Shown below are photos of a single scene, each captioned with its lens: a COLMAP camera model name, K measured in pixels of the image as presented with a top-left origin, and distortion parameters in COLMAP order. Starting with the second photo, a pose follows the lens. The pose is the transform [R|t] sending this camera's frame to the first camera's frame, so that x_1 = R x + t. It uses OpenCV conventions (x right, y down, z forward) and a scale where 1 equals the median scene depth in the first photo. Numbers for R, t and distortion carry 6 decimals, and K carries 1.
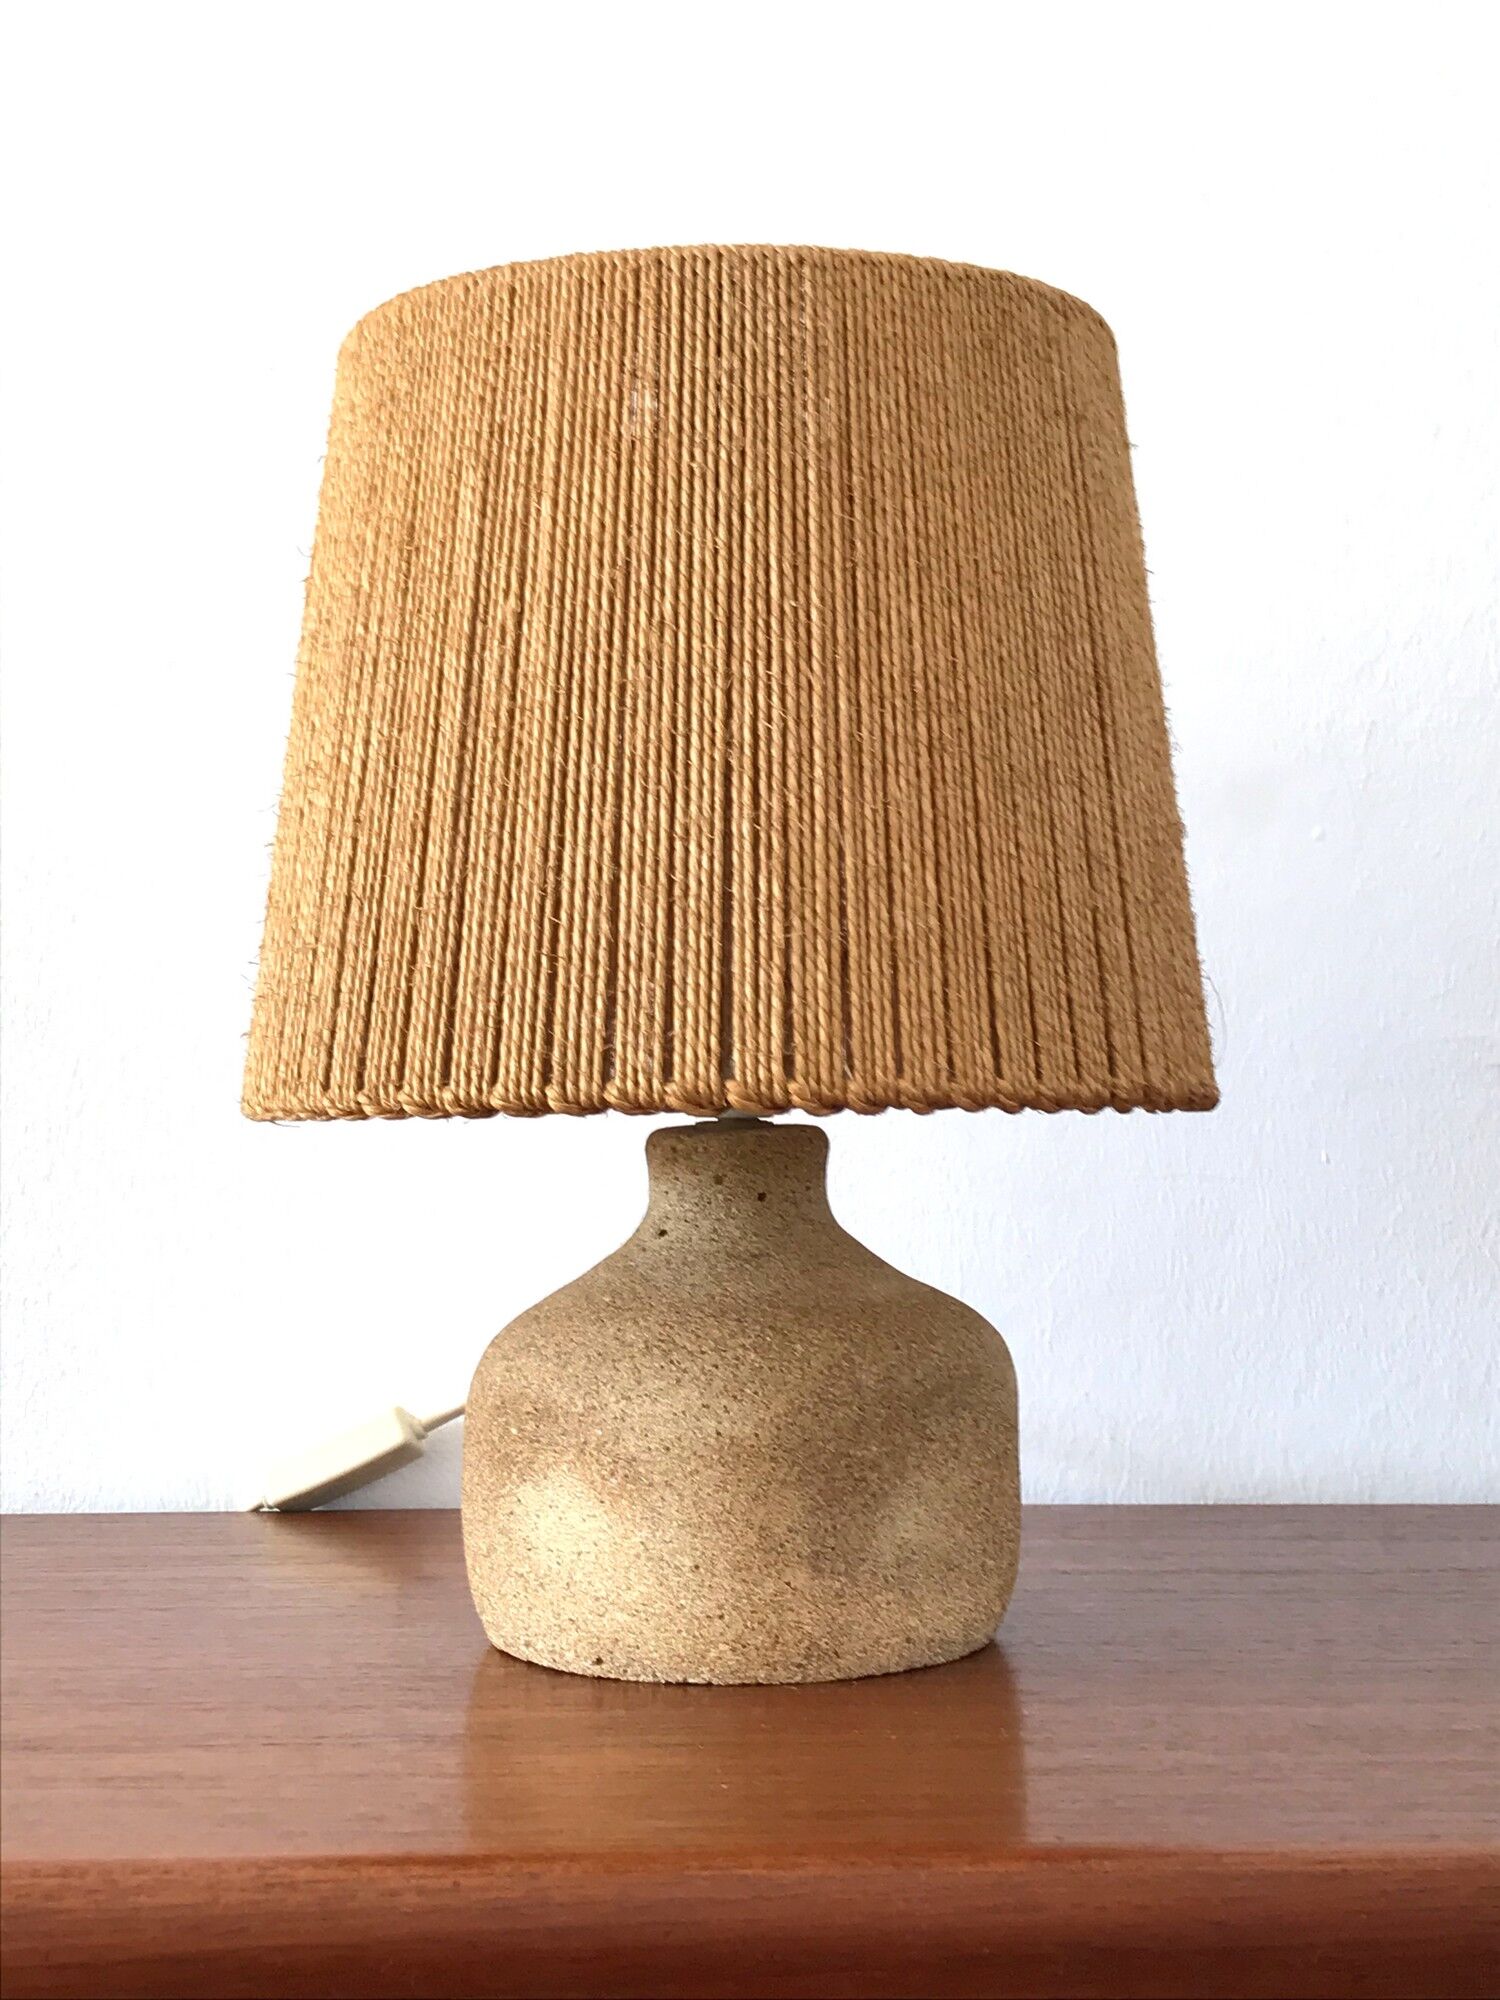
lens RADIAL K [[3099.5, 0, 748.0], [0, 3099.5, 943.8], [0, 0, 1]] dist [0.117700, 0.000000]
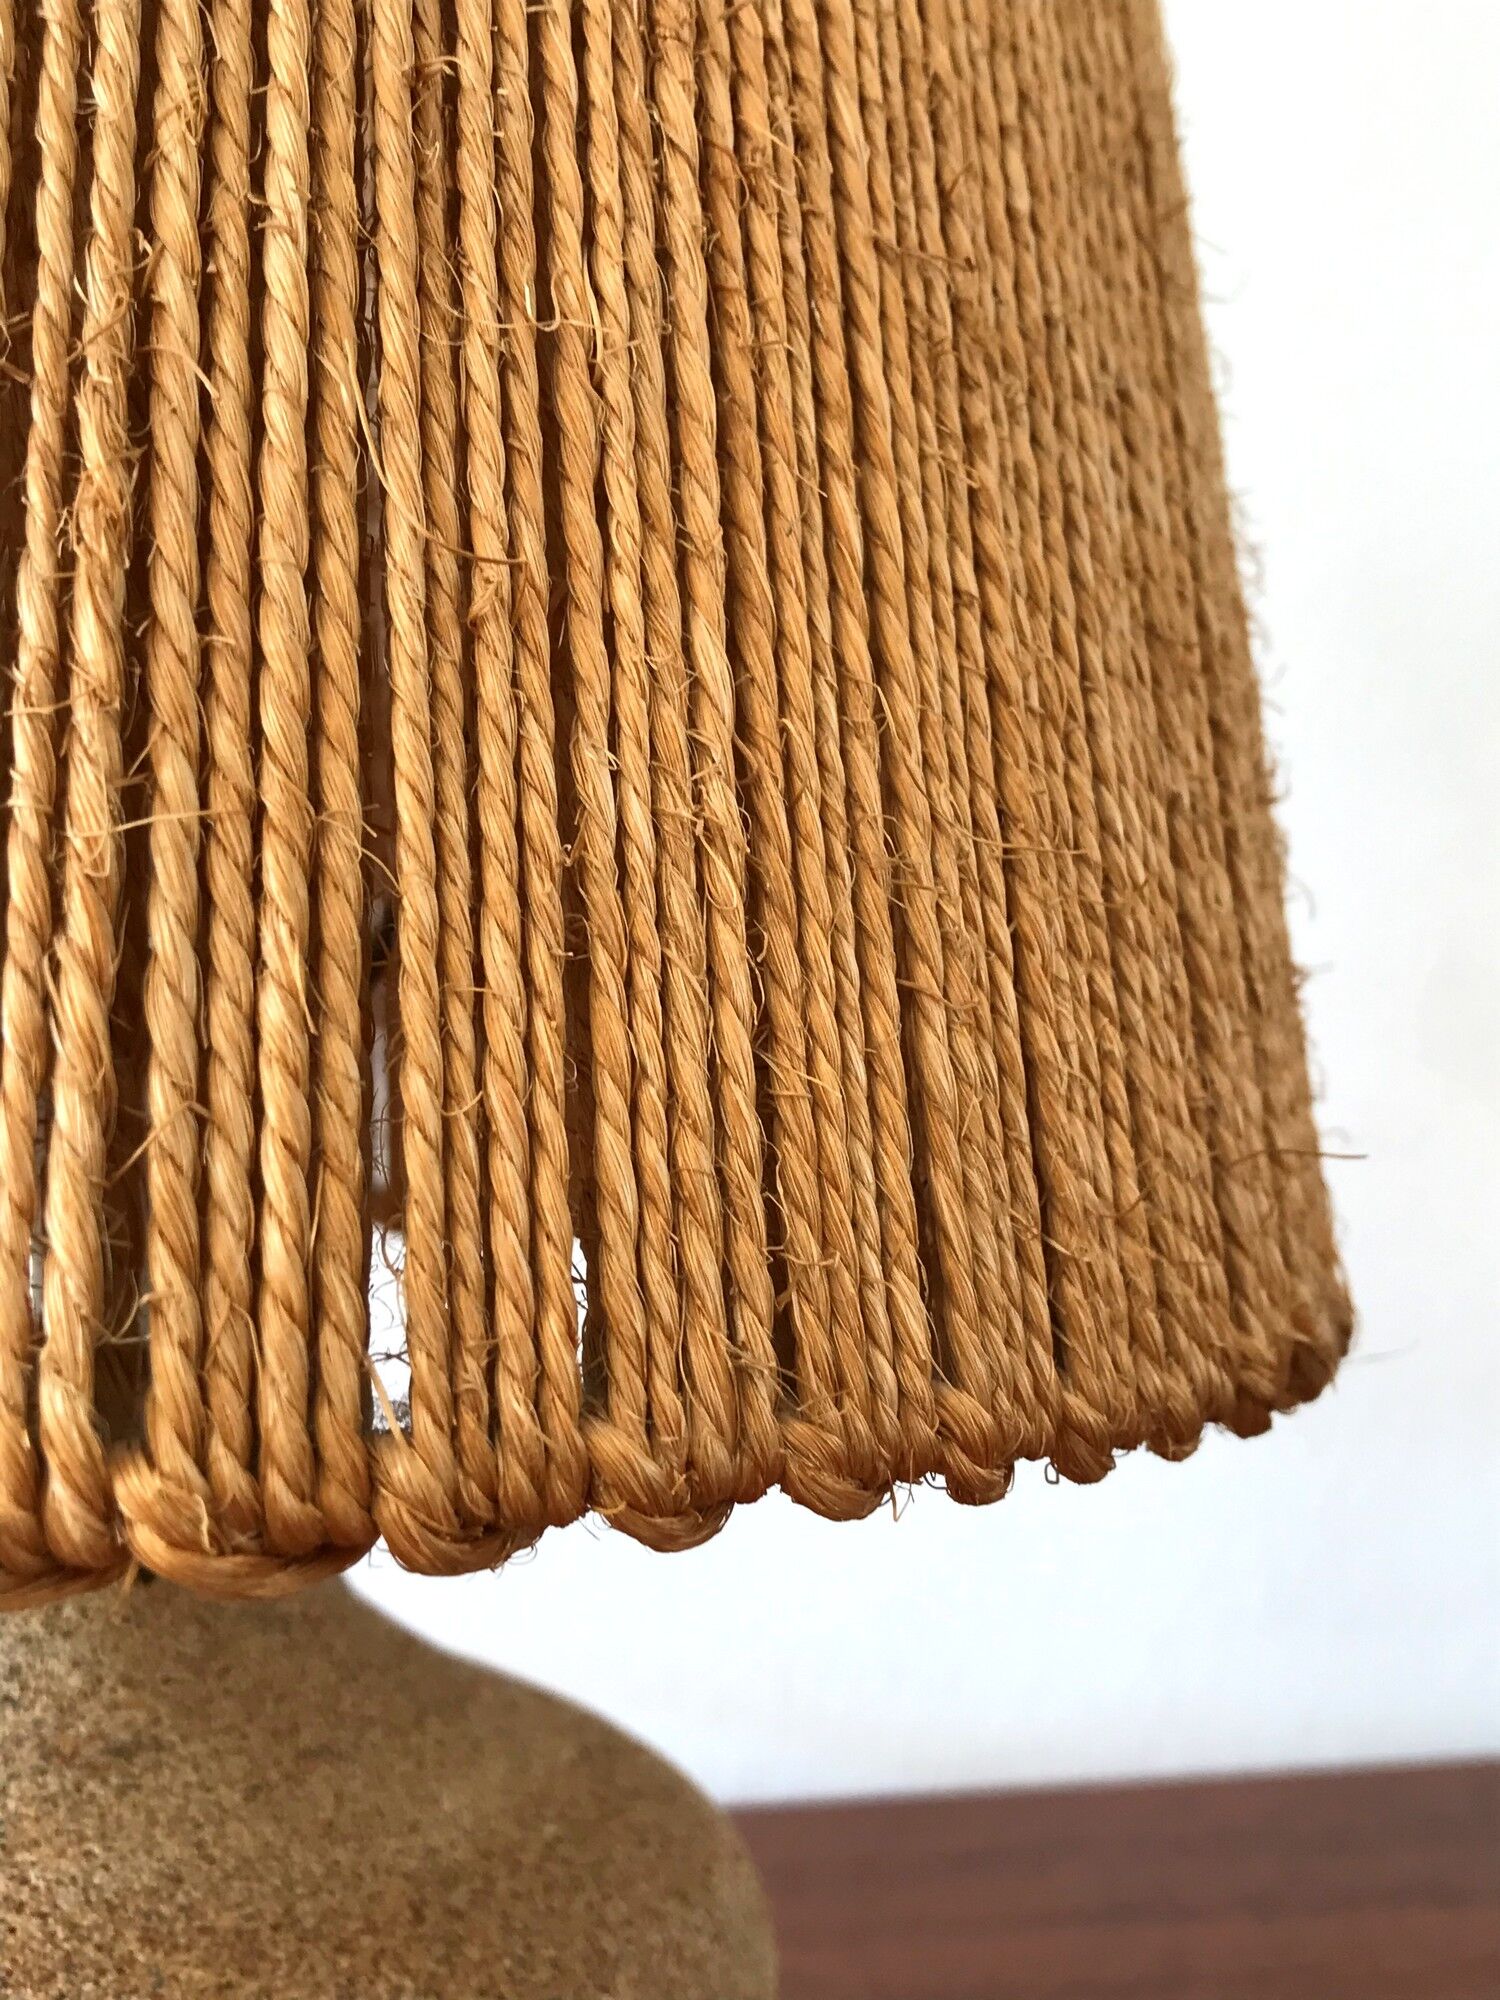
lens RADIAL K [[2169.1, 0, 758.6], [0, 2169.1, 998.6], [0, 0, 1]] dist [0.025443, 0.000000]
pose [[0.980185, 0.015988, 0.197439, 0.025919], [-0.020133, 0.999617, 0.019003, 0.006024], [-0.197060, -0.022602, 0.980131, 0.799070]]
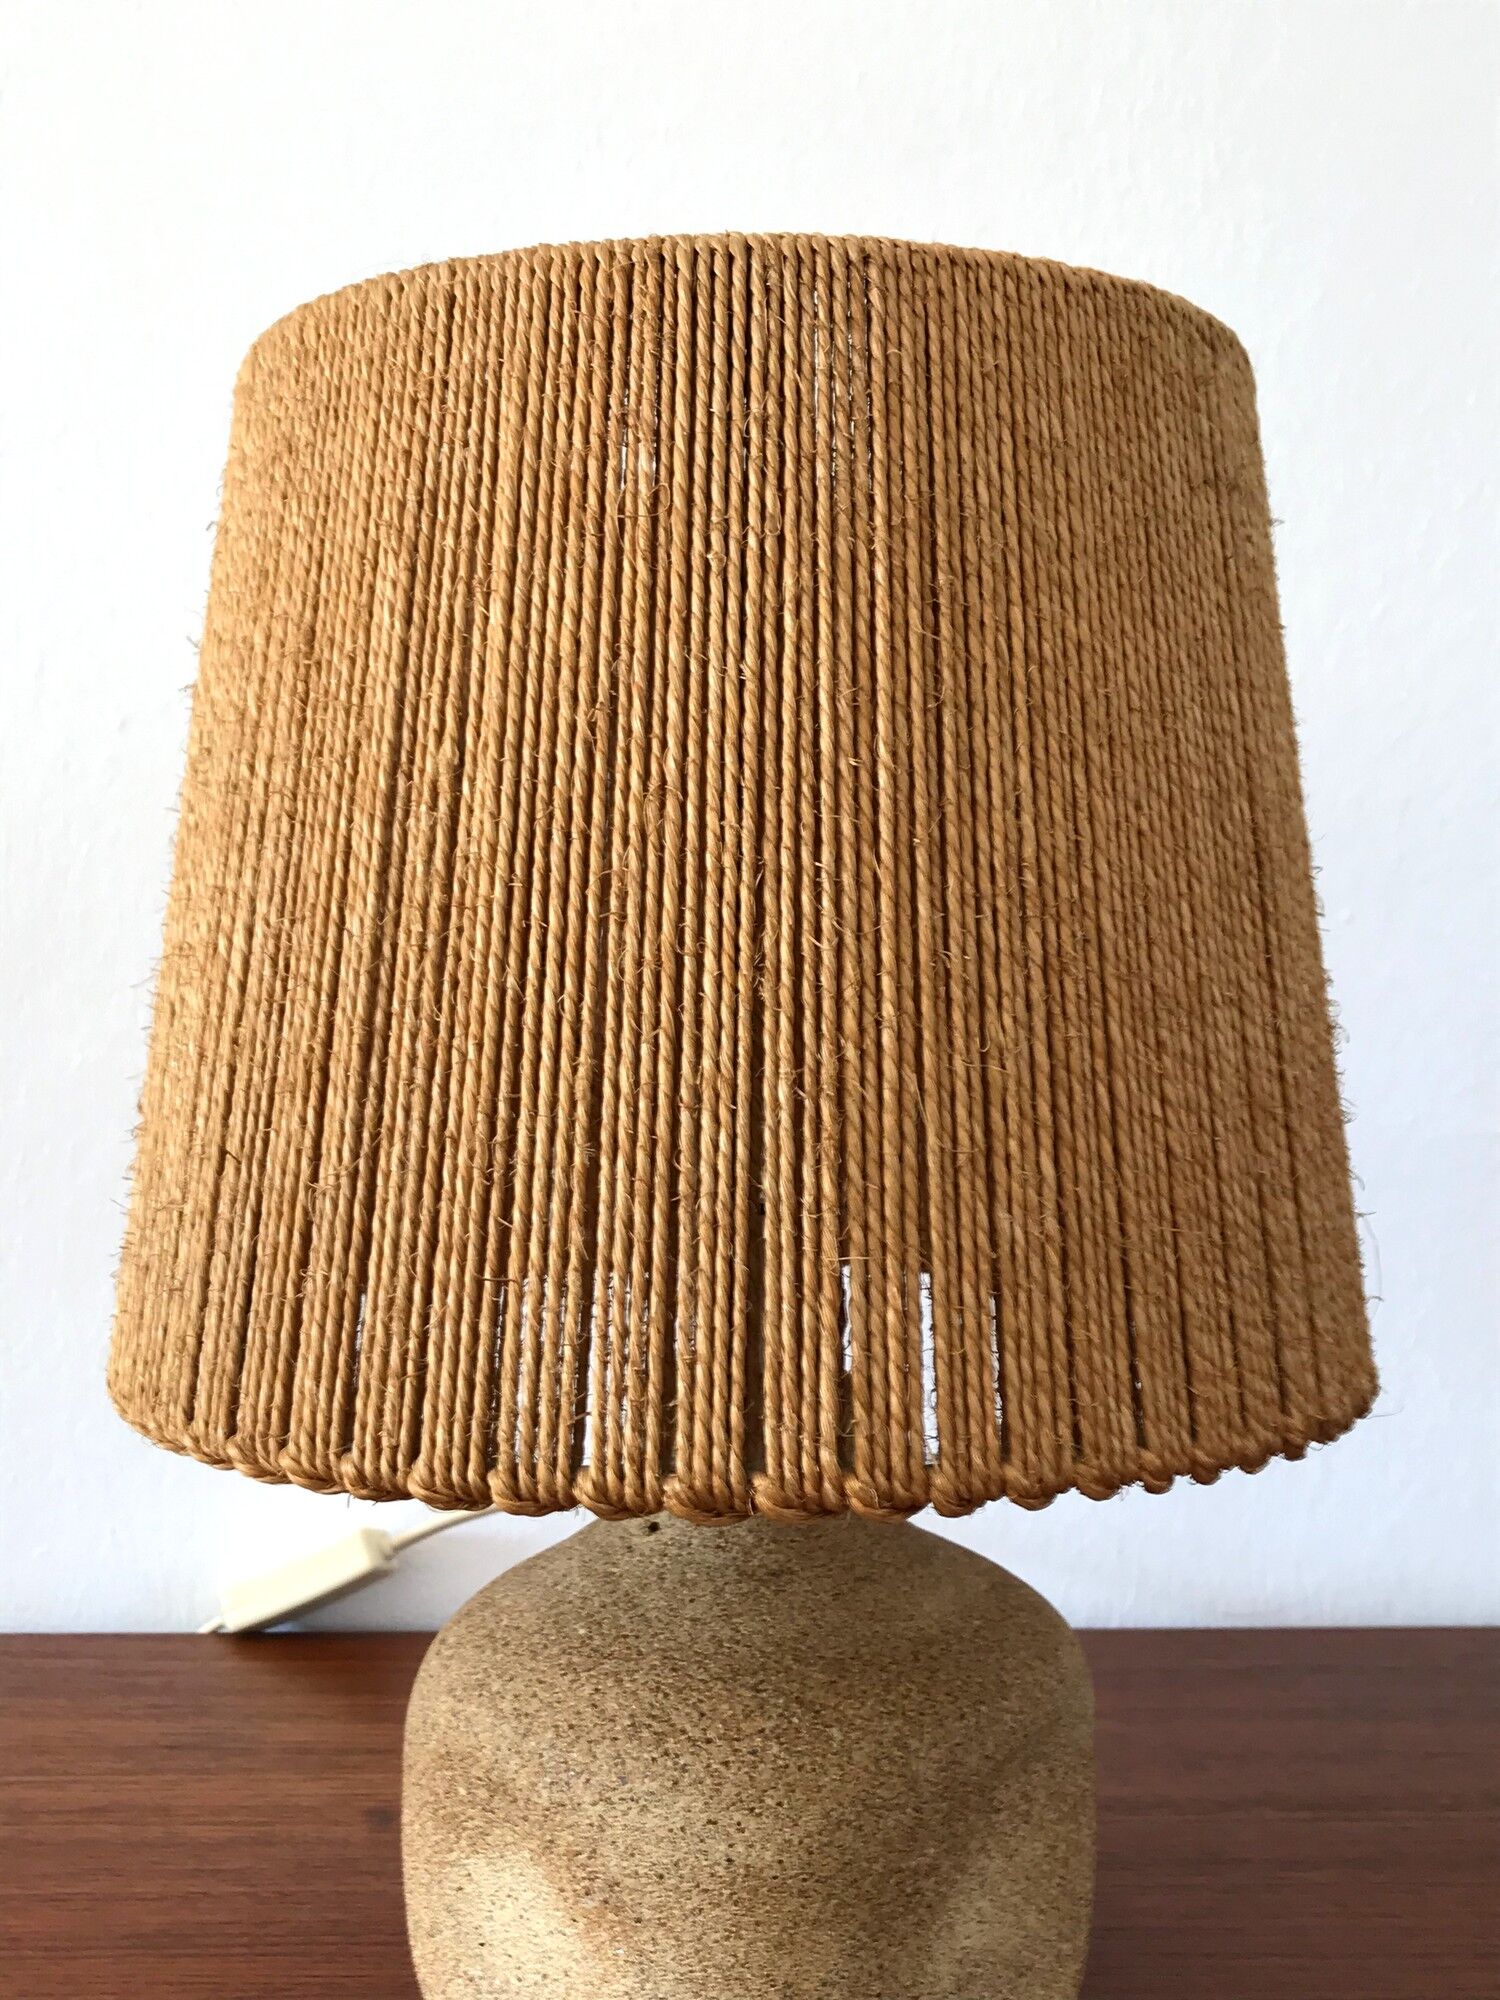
lens RADIAL K [[2169.1, 0, 745.6], [0, 2169.1, 947.0], [0, 0, 1]] dist [0.025443, 0.000000]
pose [[0.999756, 0.007069, 0.020907, -0.018709], [-0.008337, 0.998093, 0.061166, -0.095991], [-0.020435, -0.061325, 0.997909, 0.509773]]
